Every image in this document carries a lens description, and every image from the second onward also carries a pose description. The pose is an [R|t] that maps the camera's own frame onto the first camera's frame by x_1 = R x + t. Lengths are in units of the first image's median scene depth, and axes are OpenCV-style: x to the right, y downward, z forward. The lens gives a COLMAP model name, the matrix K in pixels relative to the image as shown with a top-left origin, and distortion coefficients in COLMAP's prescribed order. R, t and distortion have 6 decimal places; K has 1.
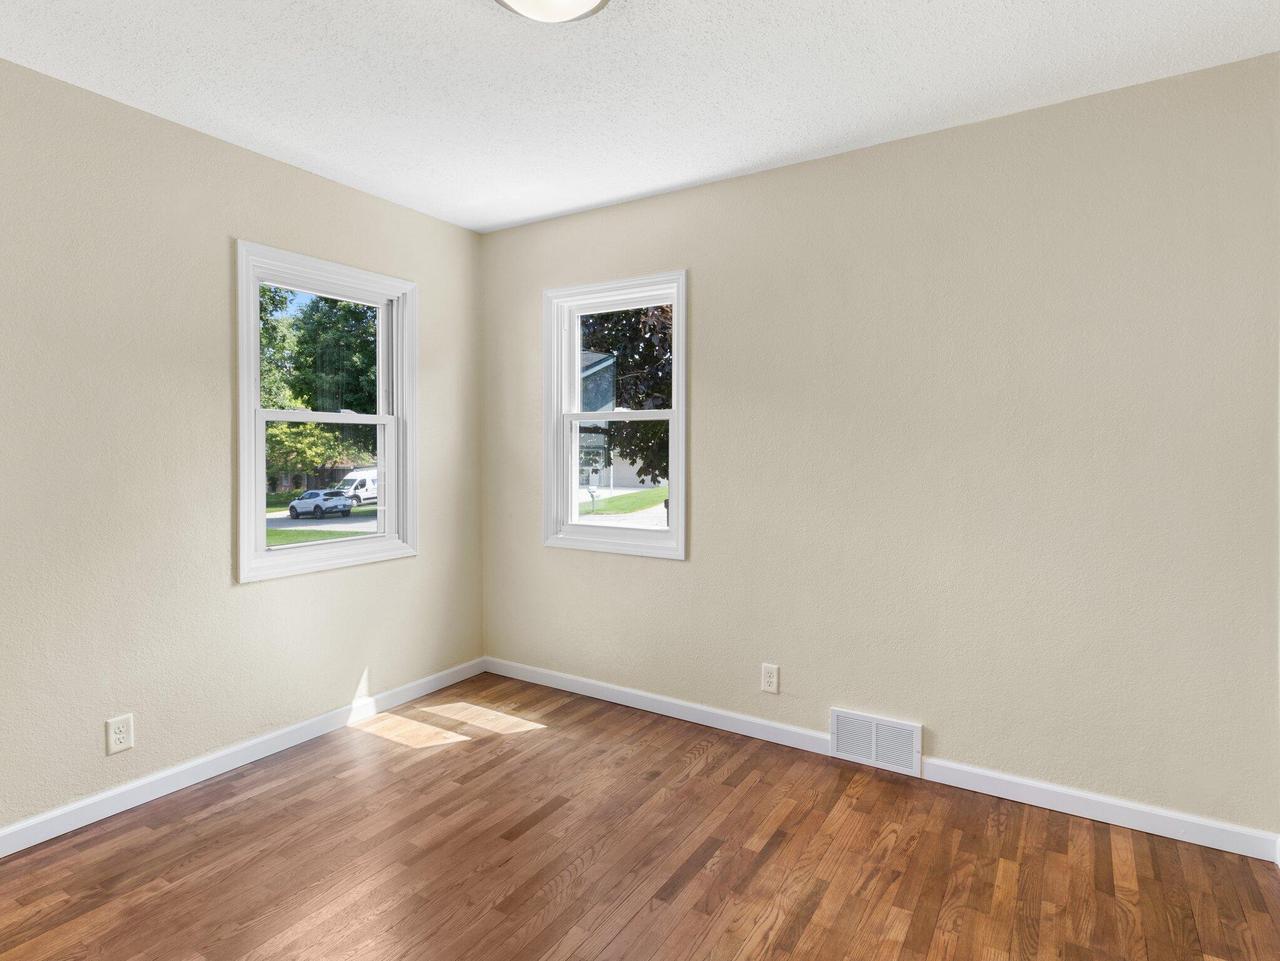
lens RADIAL K [[682.7, 0, 637.6], [0, 682.7, 472.6], [0, 0, 1]] dist [0.006440, -0.003348]
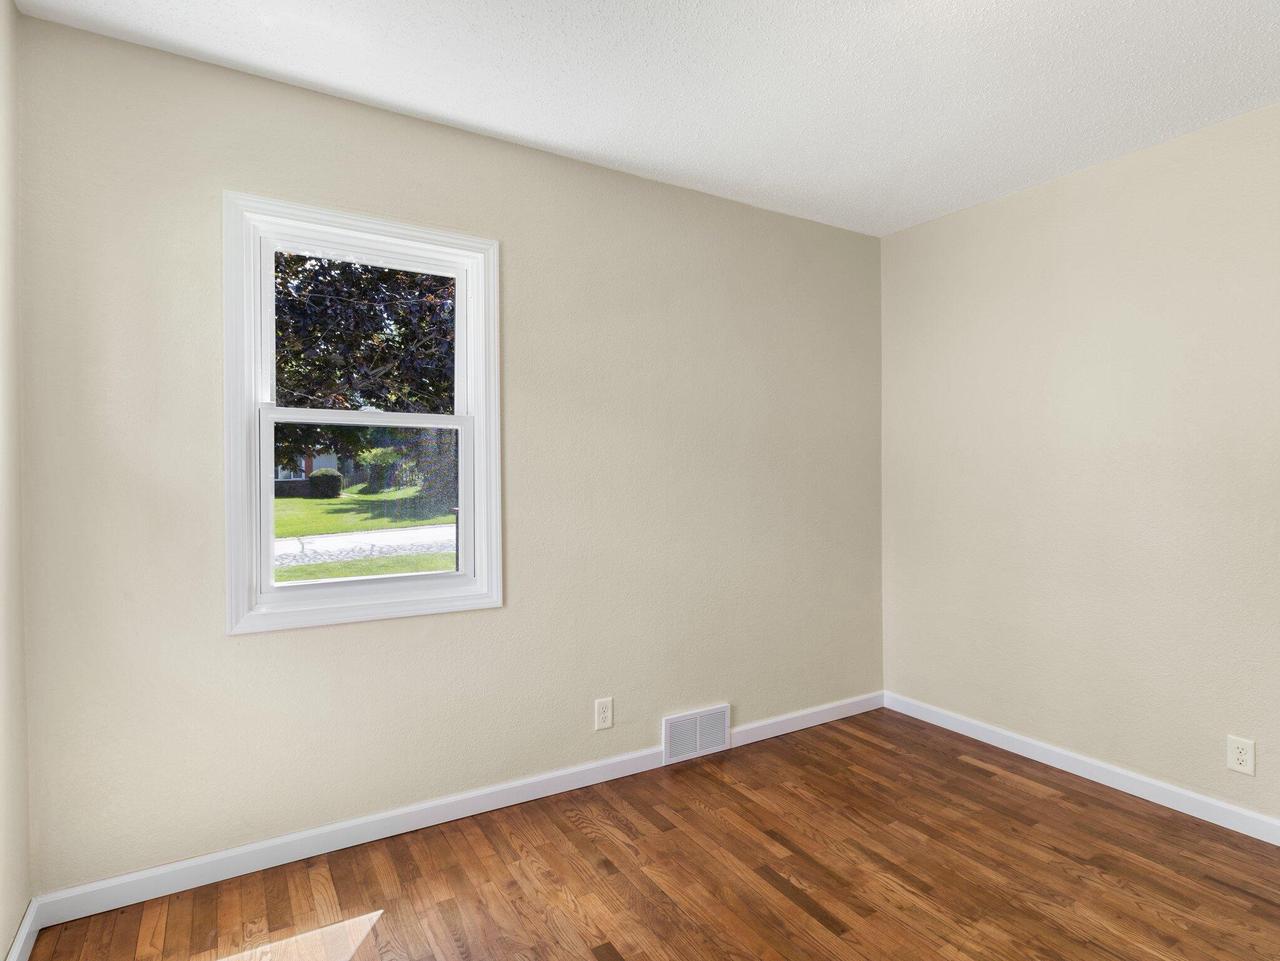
lens RADIAL K [[682.7, 0, 649.9], [0, 682.7, 481.0], [0, 0, 1]] dist [0.006440, -0.003348]
pose [[0.445542, -0.009150, 0.895214, -0.701623], [0.036094, 0.999318, -0.007750, -0.008432], [-0.894533, 0.035764, 0.445568, 0.591197]]
